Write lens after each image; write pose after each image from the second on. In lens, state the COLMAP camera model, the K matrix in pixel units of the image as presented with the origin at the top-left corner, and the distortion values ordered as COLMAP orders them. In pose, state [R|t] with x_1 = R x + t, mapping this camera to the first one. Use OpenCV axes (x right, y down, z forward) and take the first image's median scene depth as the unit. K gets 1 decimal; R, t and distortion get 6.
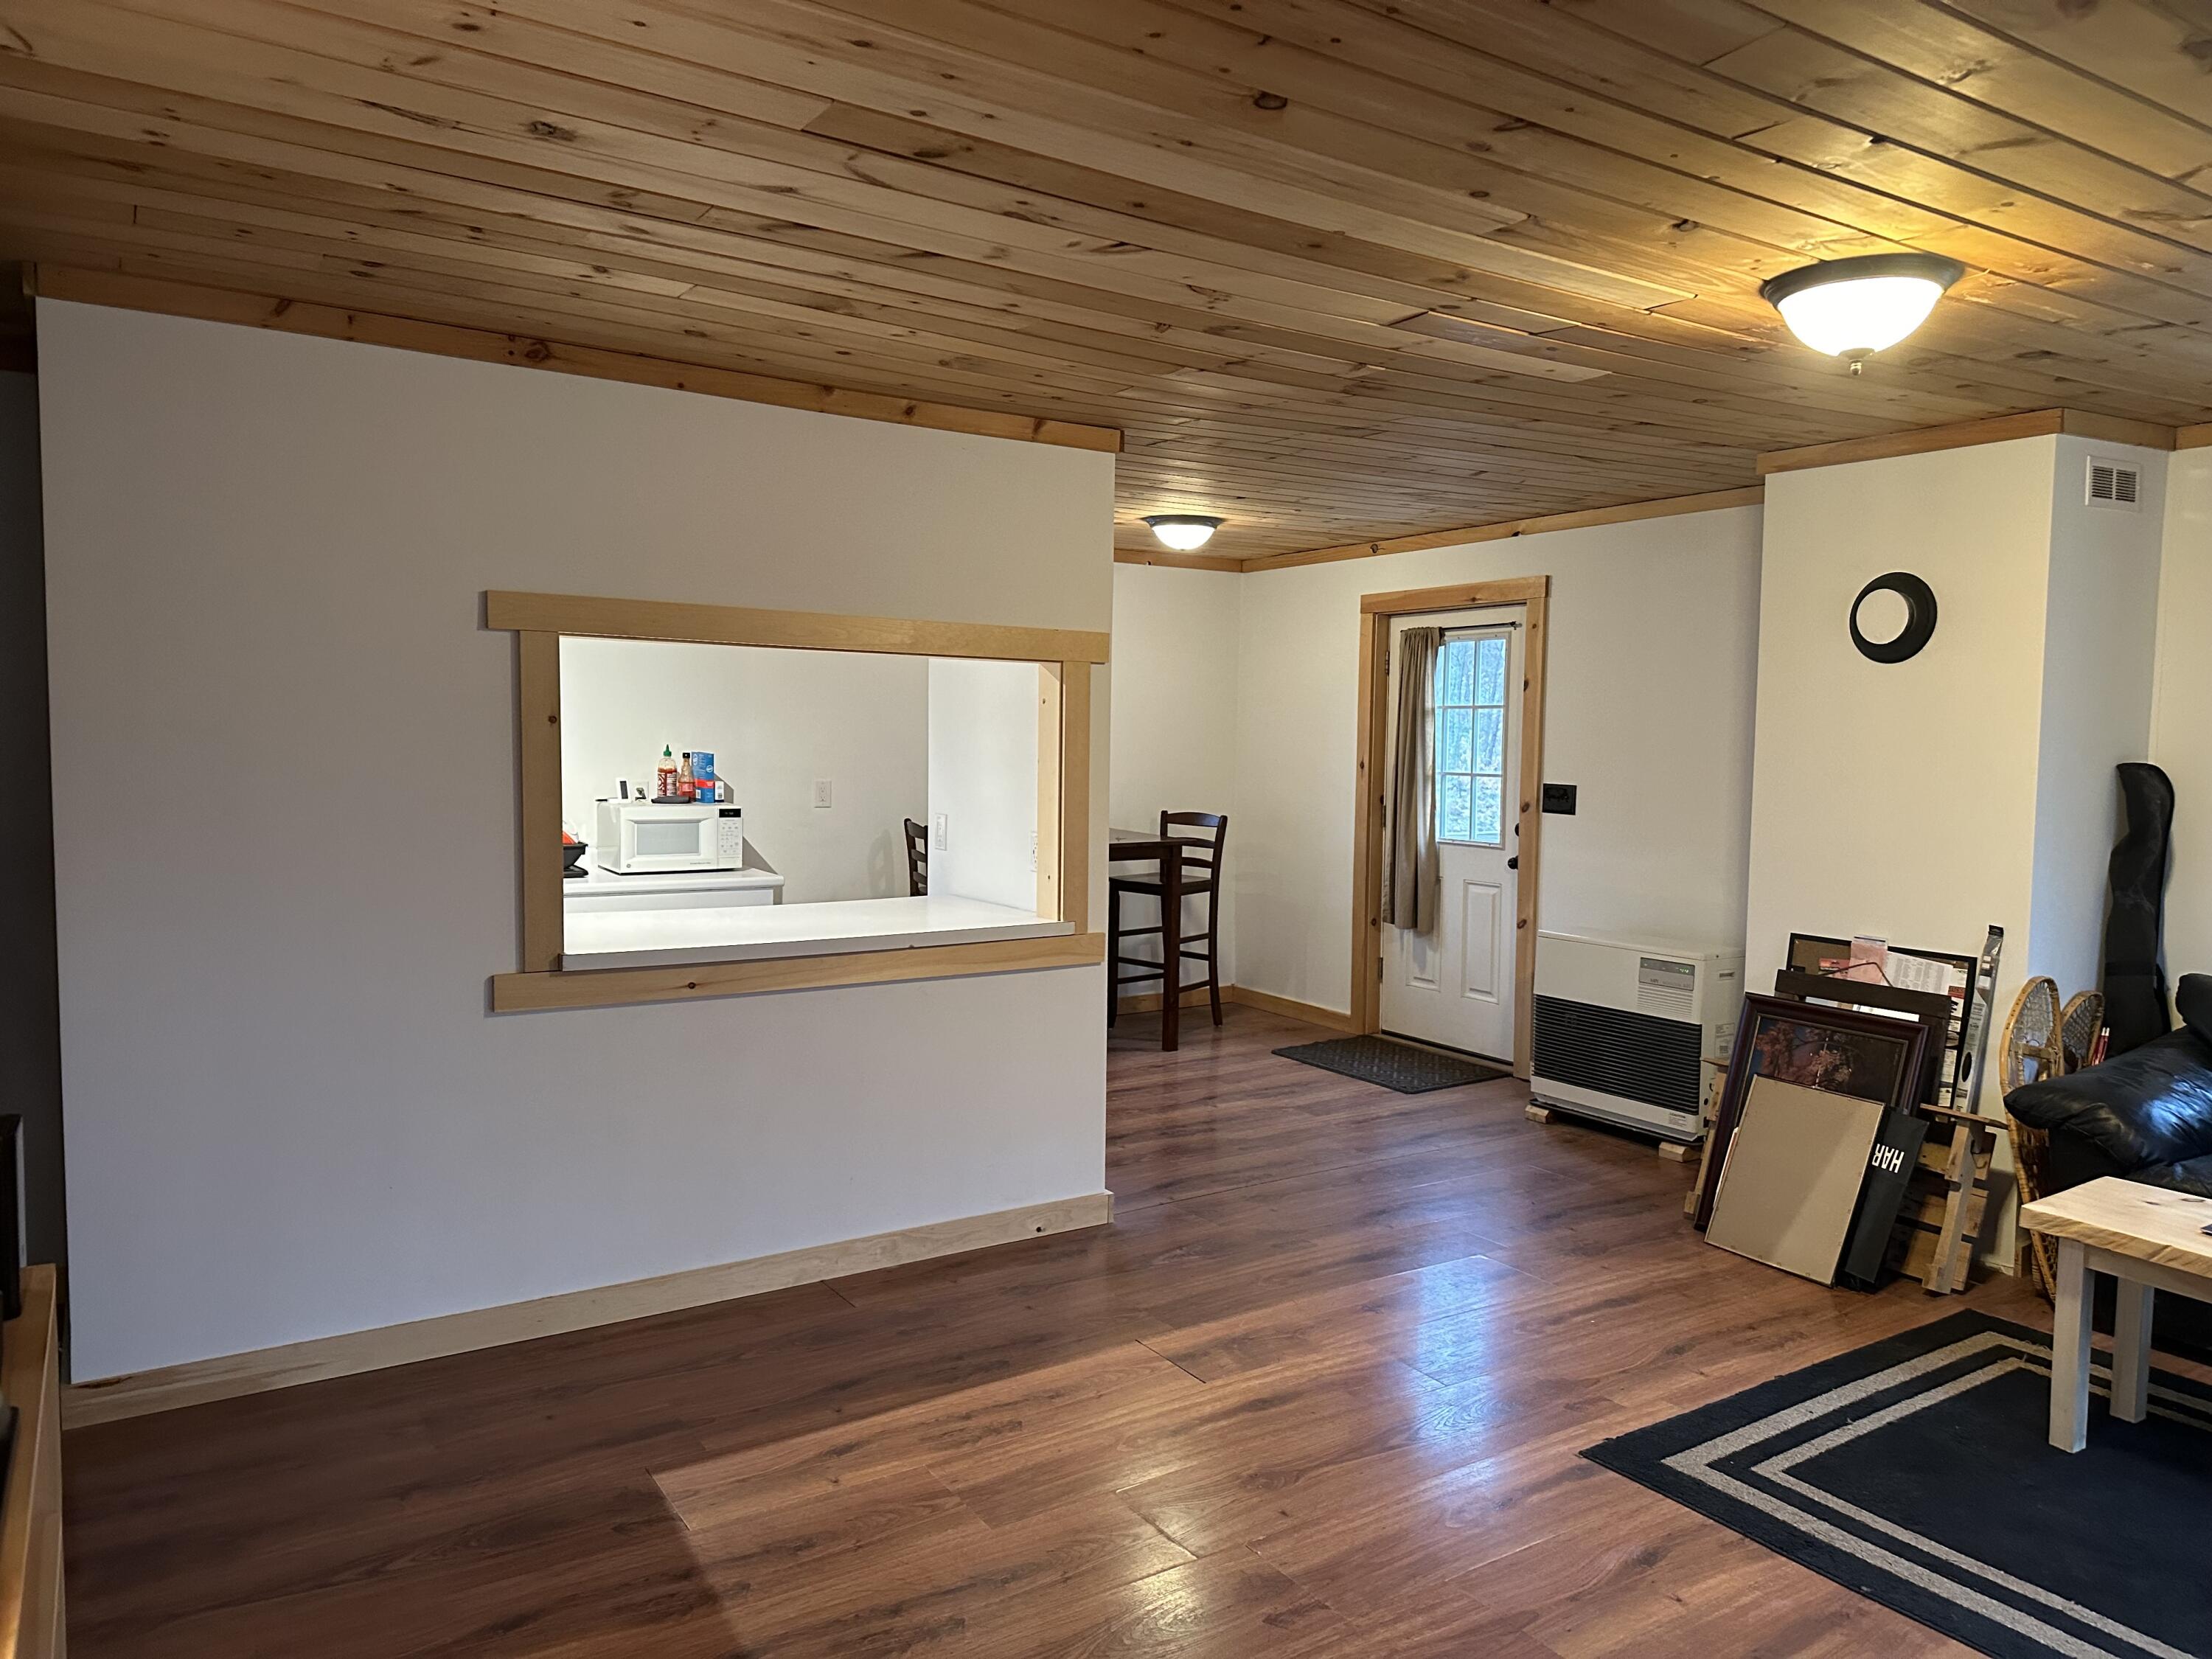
lens RADIAL K [[1535.5, 0, 1103.5], [0, 1535.5, 829.6], [0, 0, 1]] dist [-0.009272, -0.002290]
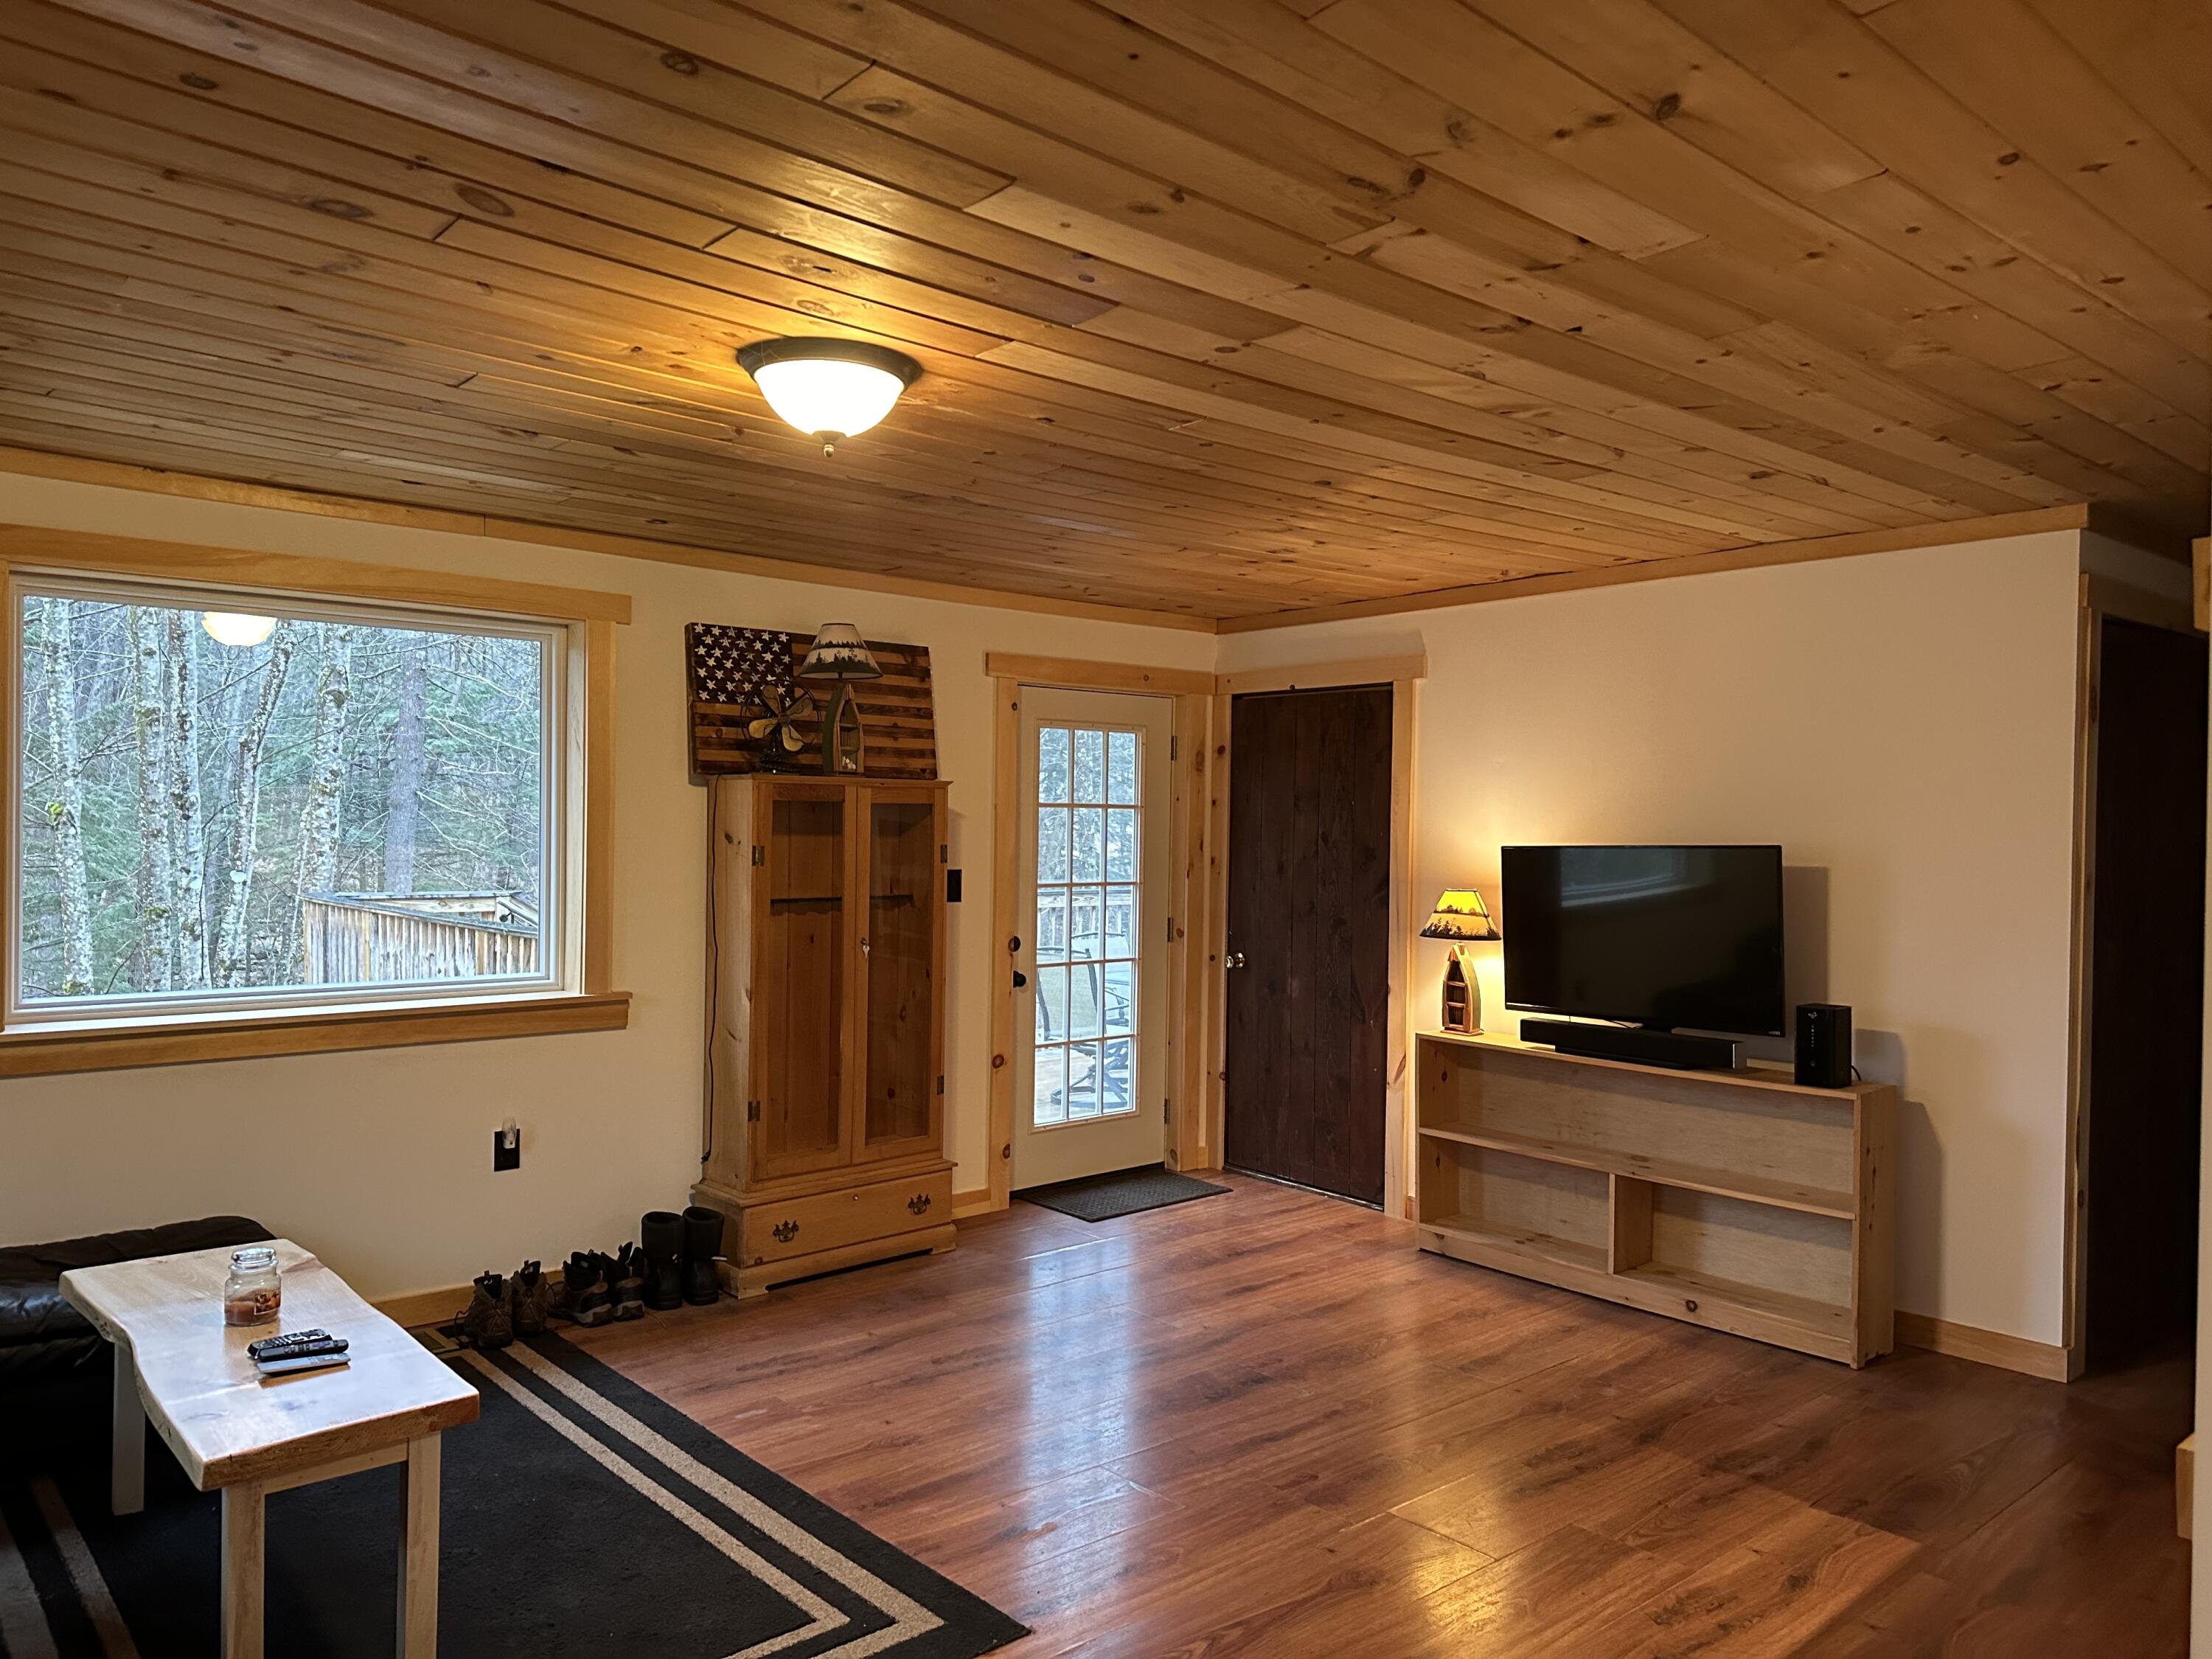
lens RADIAL K [[1535.5, 0, 1108.0], [0, 1535.5, 829.9], [0, 0, 1]] dist [-0.009272, -0.002290]
pose [[-0.989287, -0.023061, -0.144150, 0.418396], [-0.033380, 0.997018, 0.069581, -0.120518], [0.142115, 0.073647, -0.987107, 1.908018]]
